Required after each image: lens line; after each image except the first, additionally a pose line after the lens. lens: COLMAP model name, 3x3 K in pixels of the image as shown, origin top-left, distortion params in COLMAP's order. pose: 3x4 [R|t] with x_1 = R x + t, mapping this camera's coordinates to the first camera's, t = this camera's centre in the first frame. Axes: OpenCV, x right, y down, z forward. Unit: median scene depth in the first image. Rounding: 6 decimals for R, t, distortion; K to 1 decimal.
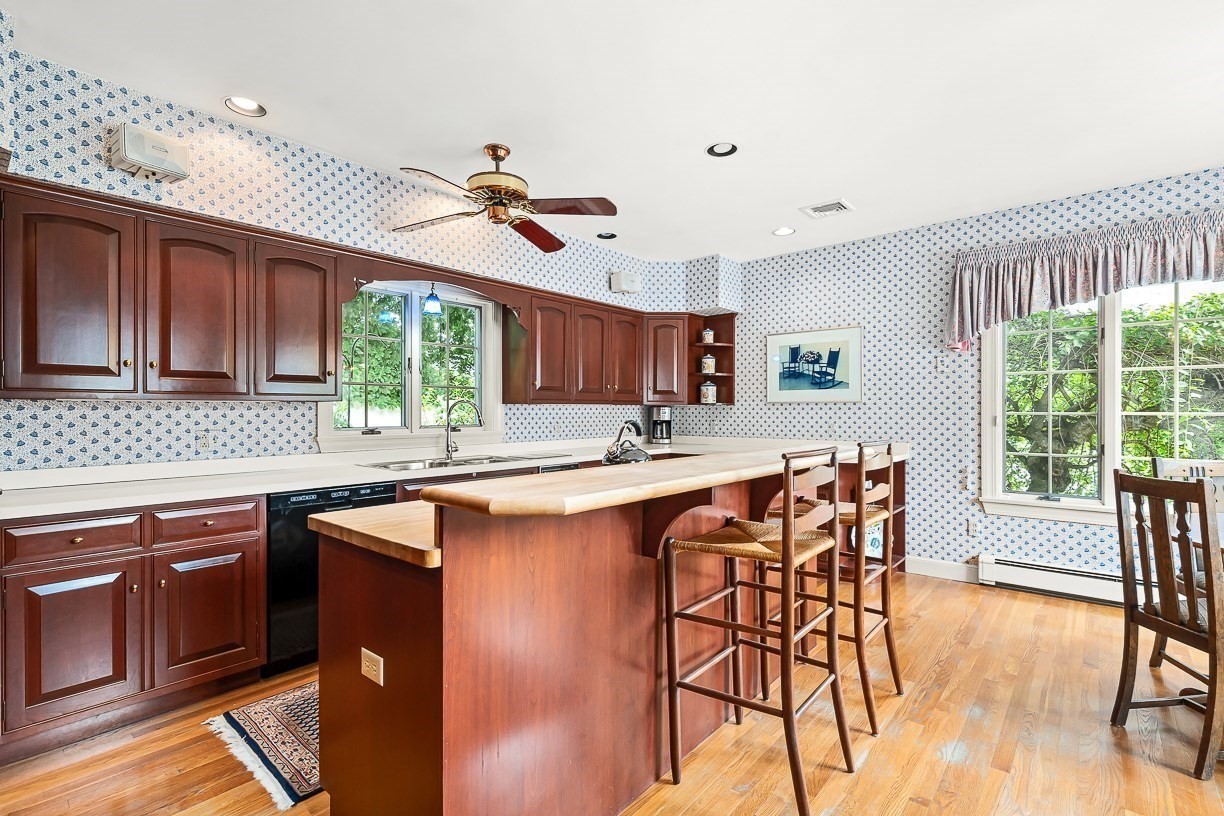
lens RADIAL K [[566.9, 0, 616.3], [0, 566.9, 411.3], [0, 0, 1]] dist [0.004940, 0.000755]
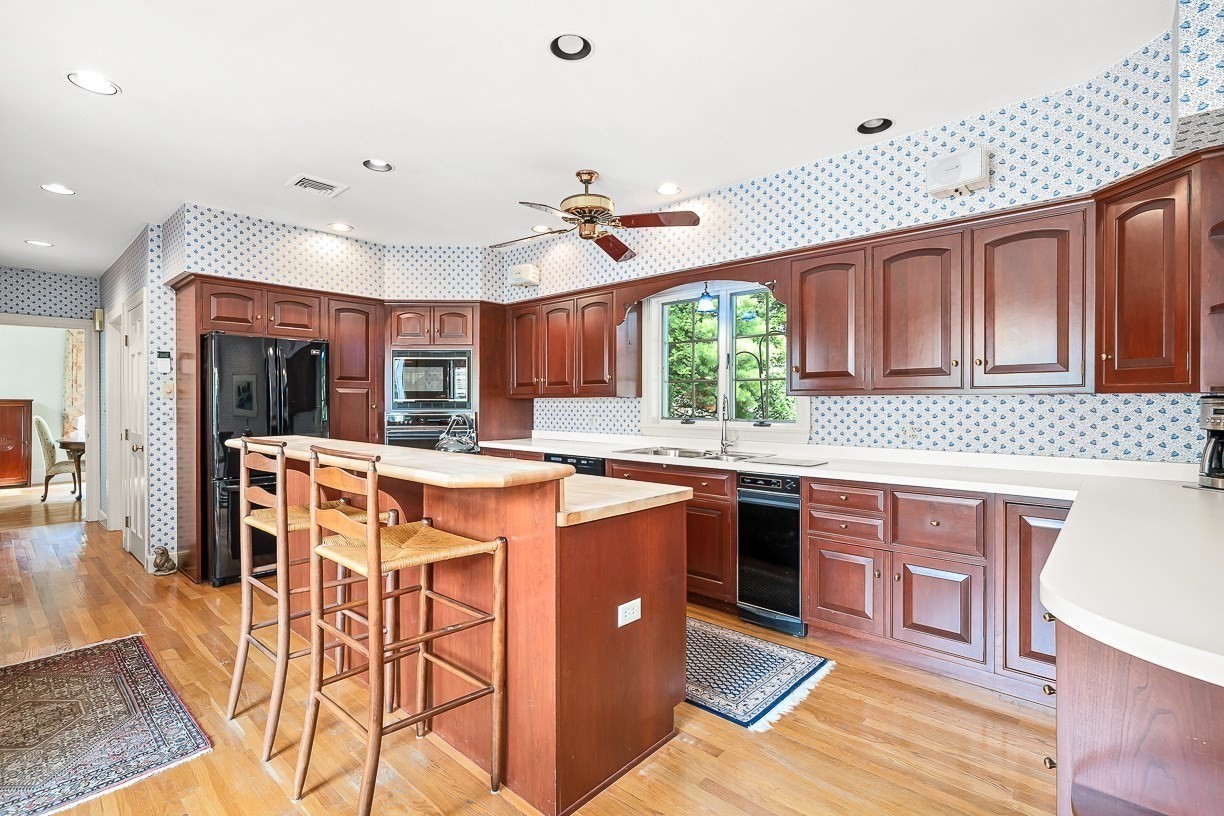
lens RADIAL K [[566.9, 0, 616.5], [0, 566.9, 404.0], [0, 0, 1]] dist [0.004940, 0.000755]
pose [[-0.008937, 0.002069, -0.999958, 0.341243], [-0.004853, 0.999986, 0.002112, -0.001357], [0.999948, 0.004871, -0.008927, 0.395445]]
